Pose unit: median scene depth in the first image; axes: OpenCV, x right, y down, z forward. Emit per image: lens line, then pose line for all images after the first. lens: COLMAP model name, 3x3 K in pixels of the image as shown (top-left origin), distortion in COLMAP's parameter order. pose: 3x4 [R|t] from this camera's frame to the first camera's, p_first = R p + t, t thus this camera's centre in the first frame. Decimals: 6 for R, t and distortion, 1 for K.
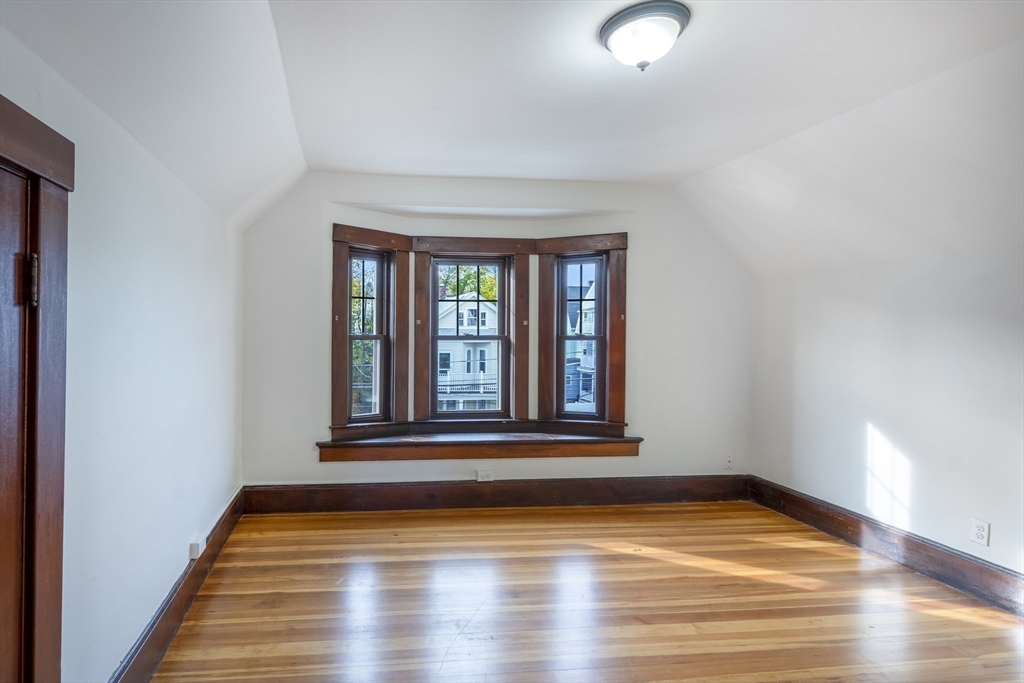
lens RADIAL K [[458.5, 0, 511.7], [0, 458.5, 330.8], [0, 0, 1]] dist [-0.003325, 0.000222]
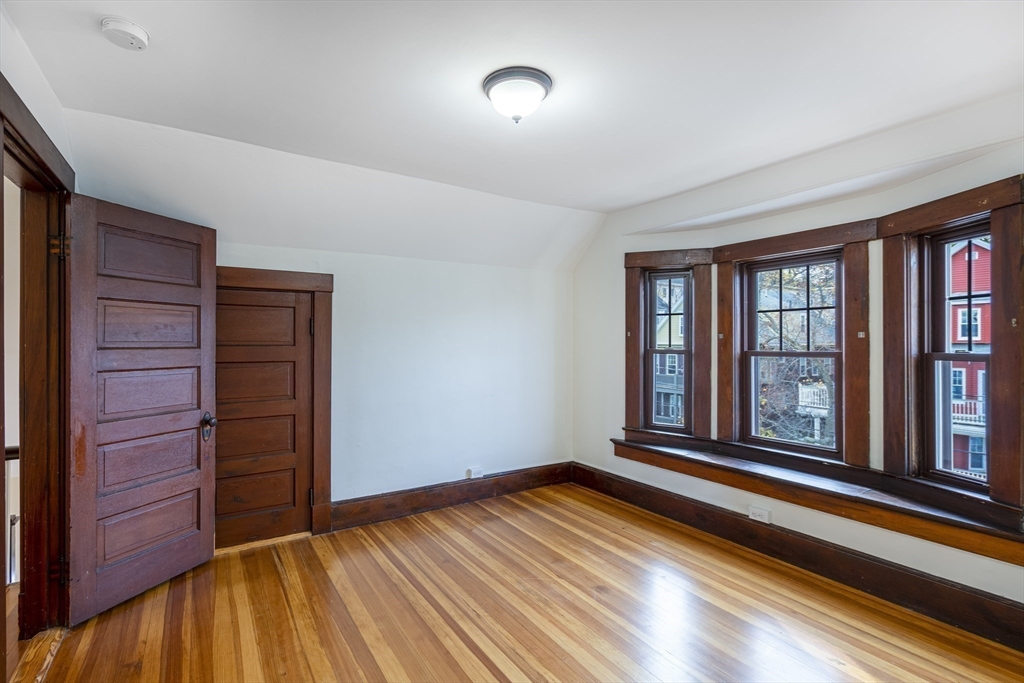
lens RADIAL K [[477.2, 0, 500.0], [0, 477.2, 334.3], [0, 0, 1]] dist [-0.000017, 0.001581]
pose [[0.452447, -0.020008, -0.891567, 0.545538], [-0.003637, 0.999699, -0.024281, 0.002865], [0.891784, 0.014228, 0.452238, 0.166270]]
